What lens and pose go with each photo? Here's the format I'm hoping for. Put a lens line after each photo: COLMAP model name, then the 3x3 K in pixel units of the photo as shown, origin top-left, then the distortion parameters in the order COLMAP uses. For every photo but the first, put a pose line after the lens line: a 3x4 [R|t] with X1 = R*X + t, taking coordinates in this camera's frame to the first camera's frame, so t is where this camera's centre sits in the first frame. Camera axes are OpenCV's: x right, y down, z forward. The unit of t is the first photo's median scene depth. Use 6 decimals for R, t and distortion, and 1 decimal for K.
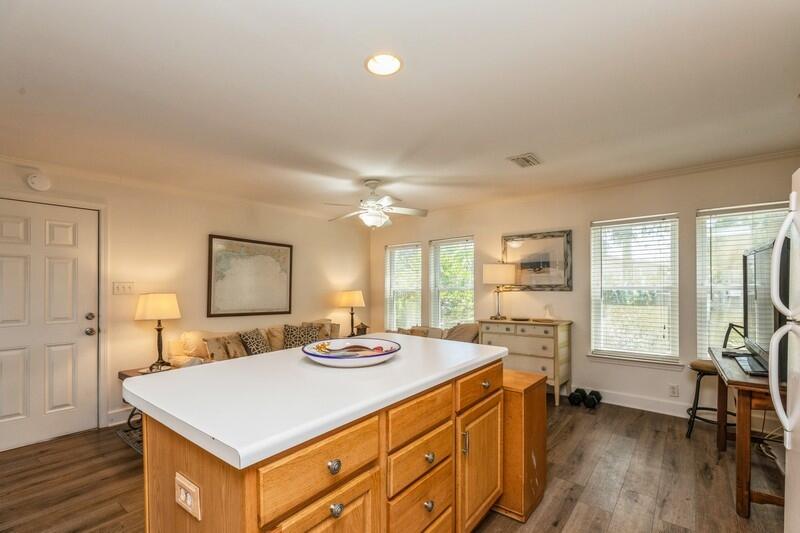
lens RADIAL K [[363.9, 0, 400.8], [0, 363.9, 280.7], [0, 0, 1]] dist [0.000255, -0.000260]
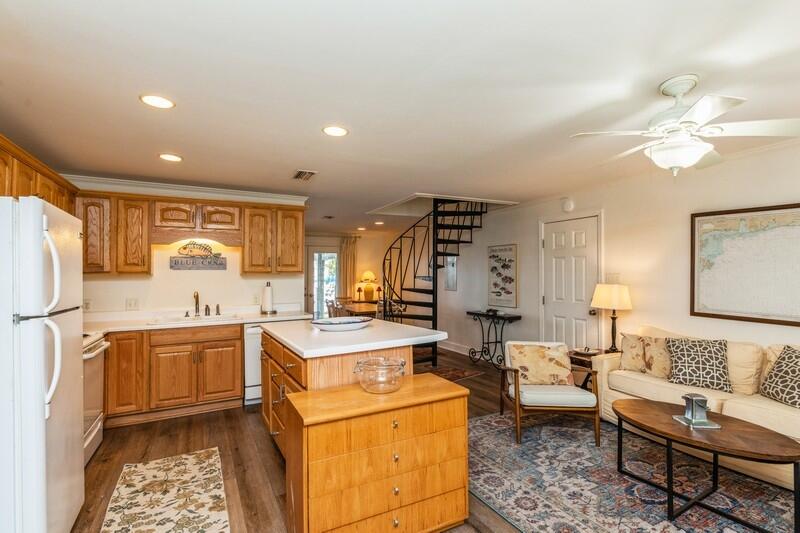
lens RADIAL K [[400.0, 0, 403.3], [0, 400.0, 270.7], [0, 0, 1]] dist [-0.001014, -0.000189]
pose [[-0.412120, -0.004162, -0.911120, 0.556046], [0.018610, 0.999743, -0.012985, -0.000467], [0.910939, -0.022307, -0.411937, 0.779522]]
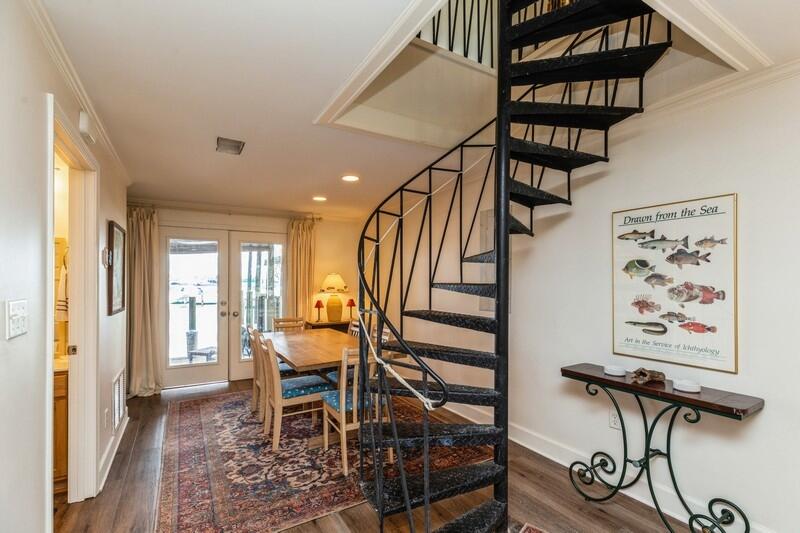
lens RADIAL K [[363.9, 0, 400.8], [0, 363.9, 280.7], [0, 0, 1]] dist [0.000255, -0.000260]
pose [[-0.348962, 0.002505, -0.937134, -0.300334], [0.015427, 0.999876, -0.003072, -0.001024], [0.937010, -0.015529, -0.348957, 0.337087]]
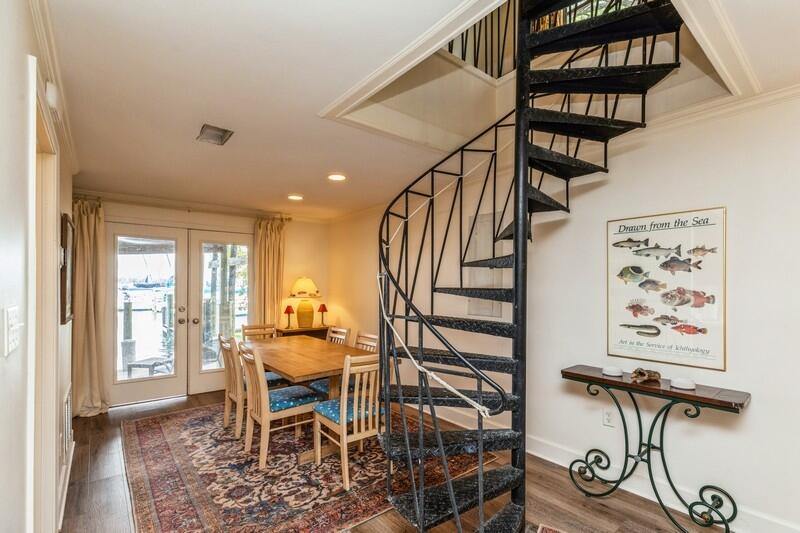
lens RADIAL K [[367.2, 0, 401.1], [0, 367.2, 286.1], [0, 0, 1]] dist [0.000600, 0.000006]
pose [[-0.209554, 0.003557, -0.977791, -0.286965], [0.011799, 0.999930, 0.001108, -0.002054], [0.977726, -0.011304, -0.209581, 0.244031]]
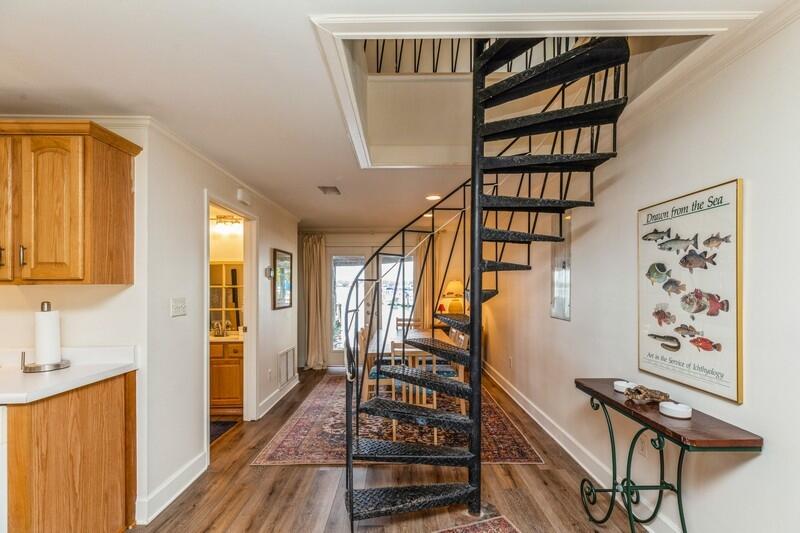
lens RADIAL K [[367.2, 0, 401.1], [0, 367.2, 286.1], [0, 0, 1]] dist [0.000600, 0.000006]
pose [[-0.785244, 0.004553, -0.619170, -0.377115], [0.014318, 0.999839, -0.010806, 0.001429], [0.619021, -0.017351, -0.785182, 0.643271]]
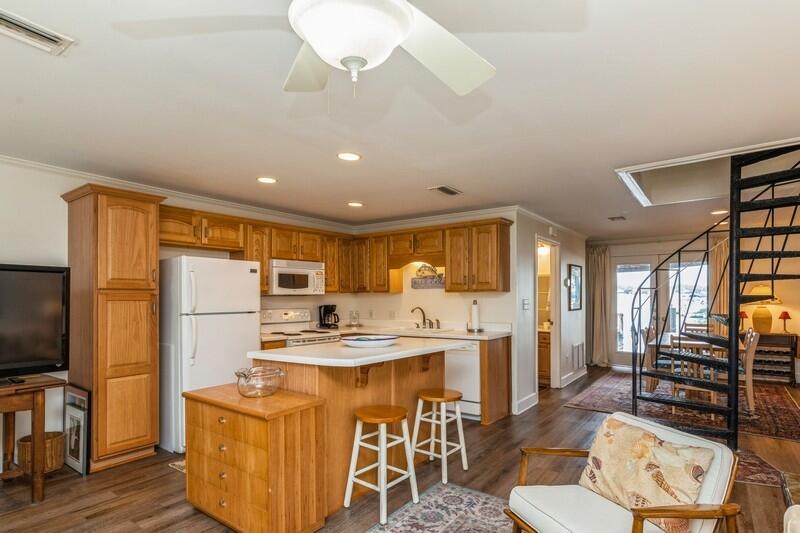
lens RADIAL K [[421.9, 0, 409.2], [0, 421.9, 293.5], [0, 0, 1]] dist [0.001168, 0.000046]
pose [[-0.999228, 0.006391, -0.038752, -0.083361], [0.007025, 0.999843, -0.016254, 0.009500], [0.038642, -0.016514, -0.999117, 1.144128]]
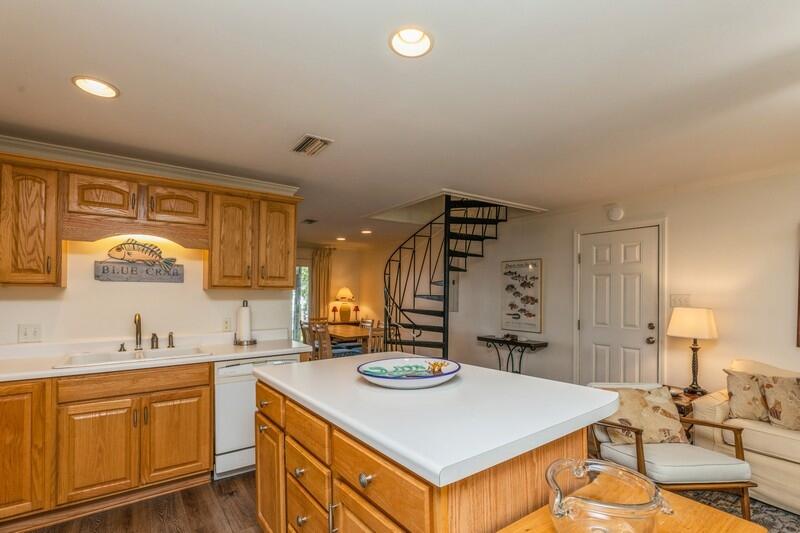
lens RADIAL K [[390.5, 0, 407.1], [0, 390.5, 293.4], [0, 0, 1]] dist [-0.001803, -0.000263]
pose [[-0.274681, 0.001217, -0.961535, 0.357470], [0.006424, 0.999979, -0.000569, -0.002221], [0.961514, -0.006334, -0.274683, 0.502060]]
